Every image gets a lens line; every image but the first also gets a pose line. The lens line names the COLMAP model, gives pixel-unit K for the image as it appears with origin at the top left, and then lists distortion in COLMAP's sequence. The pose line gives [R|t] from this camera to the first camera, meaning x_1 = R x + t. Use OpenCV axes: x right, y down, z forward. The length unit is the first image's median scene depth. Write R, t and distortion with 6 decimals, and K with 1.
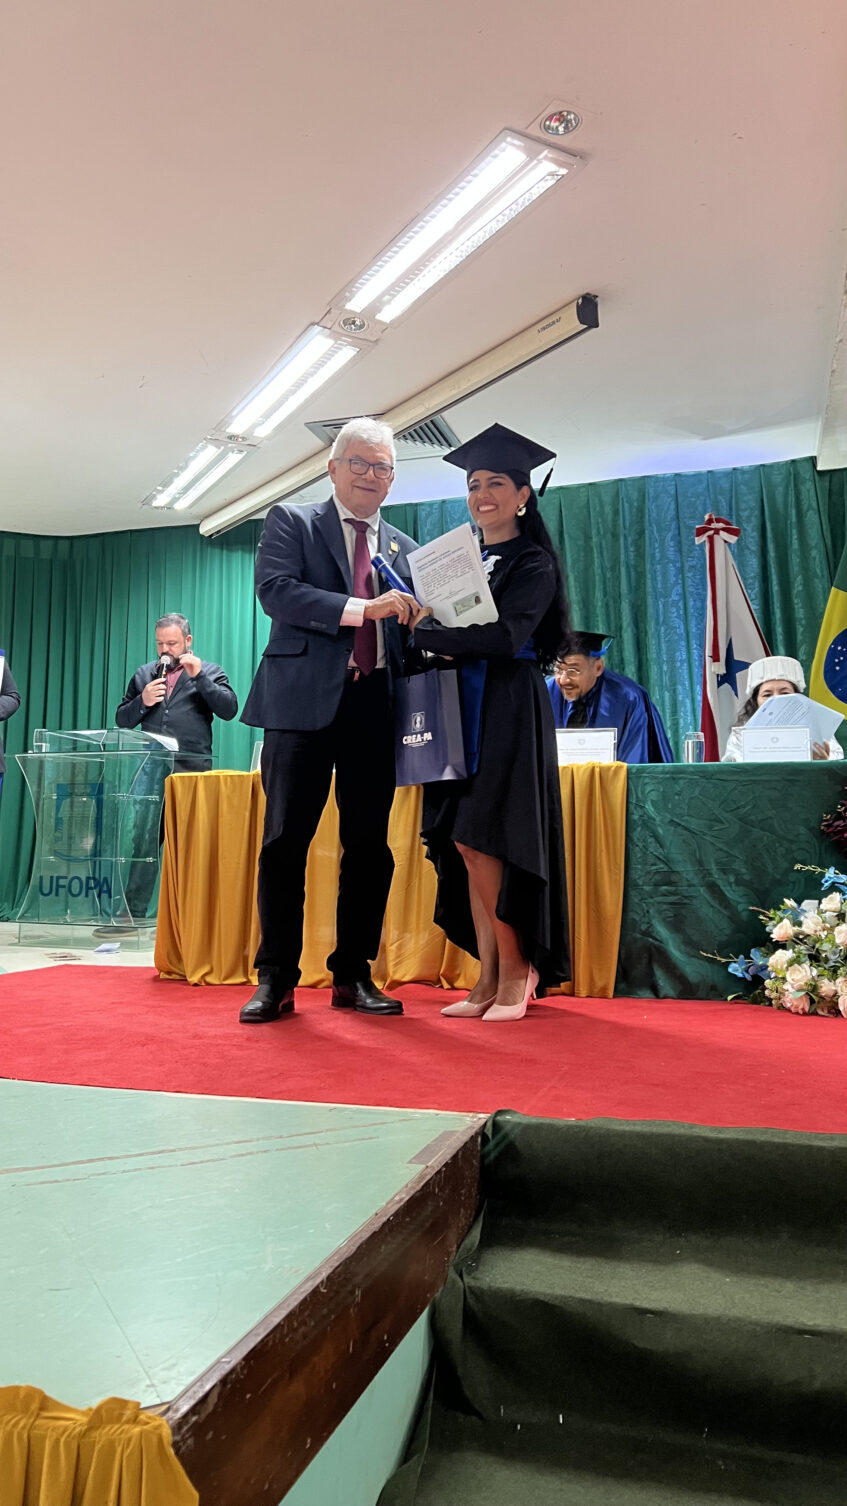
lens RADIAL K [[1125.6, 0, 414.3], [0, 1125.6, 747.7], [0, 0, 1]] dist [0.050079, -0.061083]
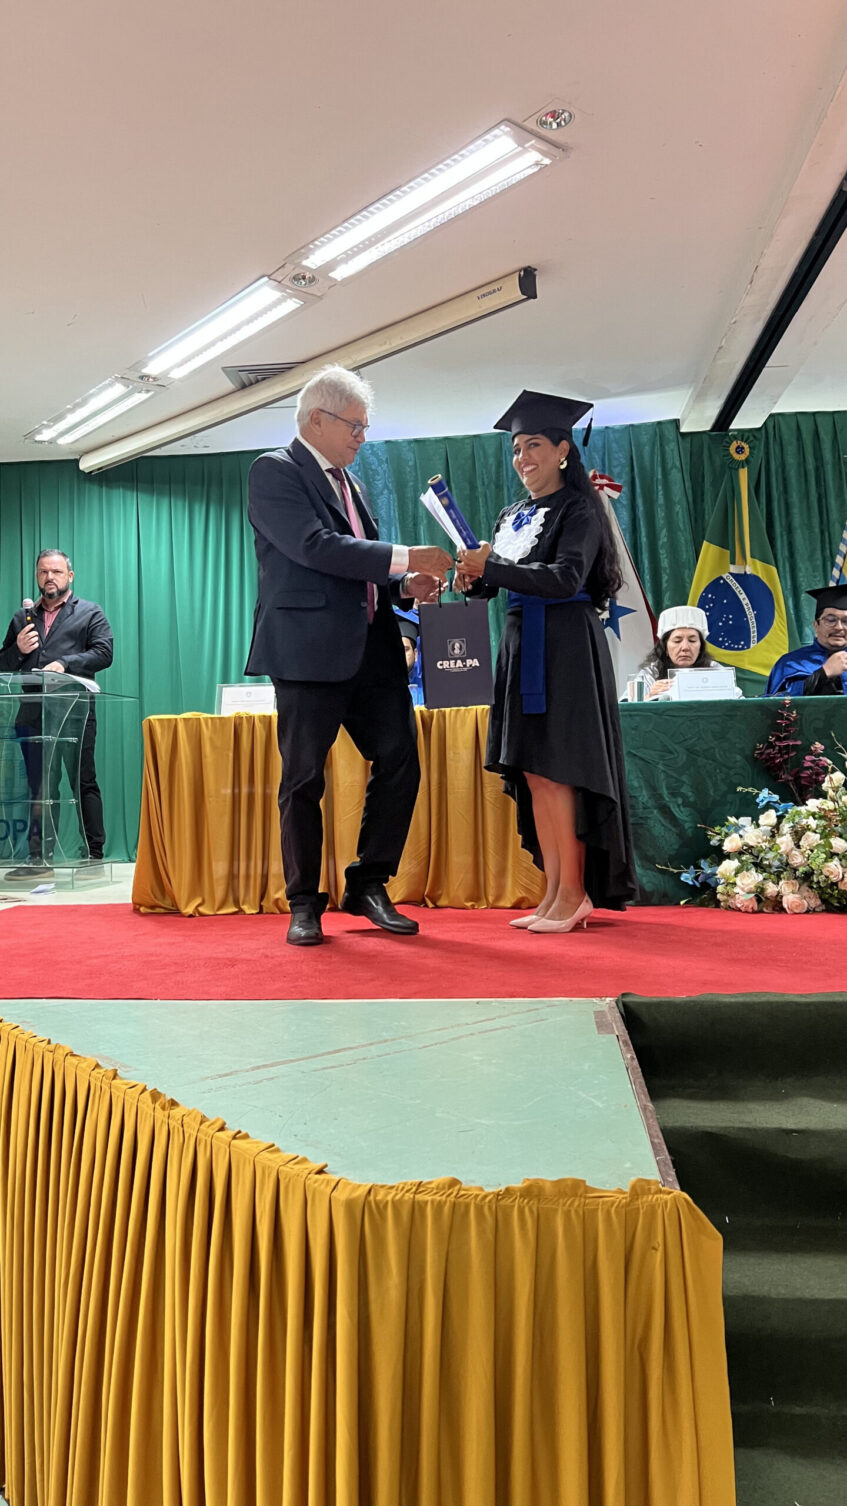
lens RADIAL K [[1123.8, 0, 415.5], [0, 1123.8, 742.1], [0, 0, 1]] dist [0.077763, -0.131015]
pose [[0.979148, -0.017797, 0.202369, -0.216431], [0.006936, 0.998503, 0.054252, -0.008881], [-0.203032, -0.051717, 0.977805, -0.071011]]
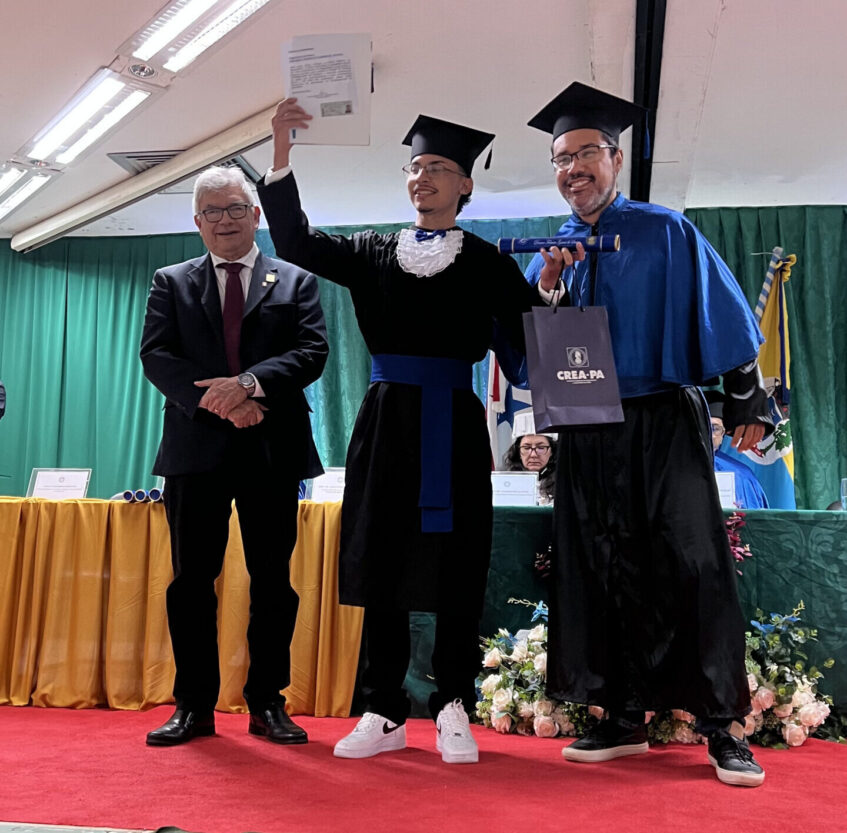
lens RADIAL K [[1118.8, 0, 422.3], [0, 1118.8, 466.4], [0, 0, 1]] dist [0.123688, -0.316674]
pose [[0.991660, 0.028782, 0.125630, 0.102605], [-0.030316, 0.999487, 0.010308, -0.035523], [-0.125269, -0.014030, 0.992024, -0.089359]]
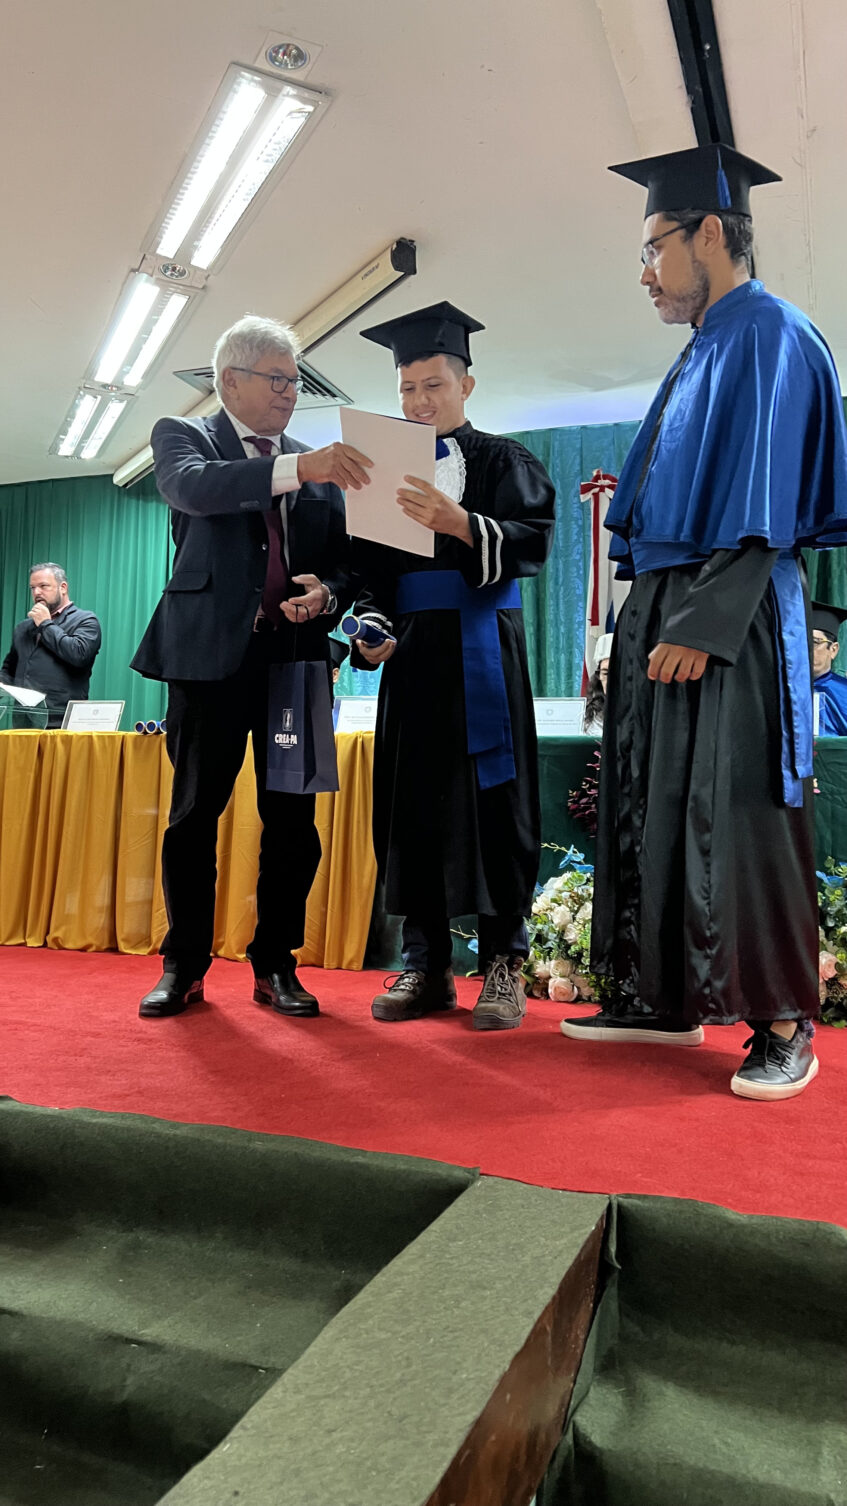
lens RADIAL K [[1128.7, 0, 423.5], [0, 1128.7, 753.0], [0, 0, 1]] dist [0.055345, -0.062258]
pose [[0.998231, 0.022398, -0.055070, 0.281220], [-0.019623, 0.998535, 0.050422, -0.019580], [0.056119, -0.049252, 0.997209, 0.027607]]
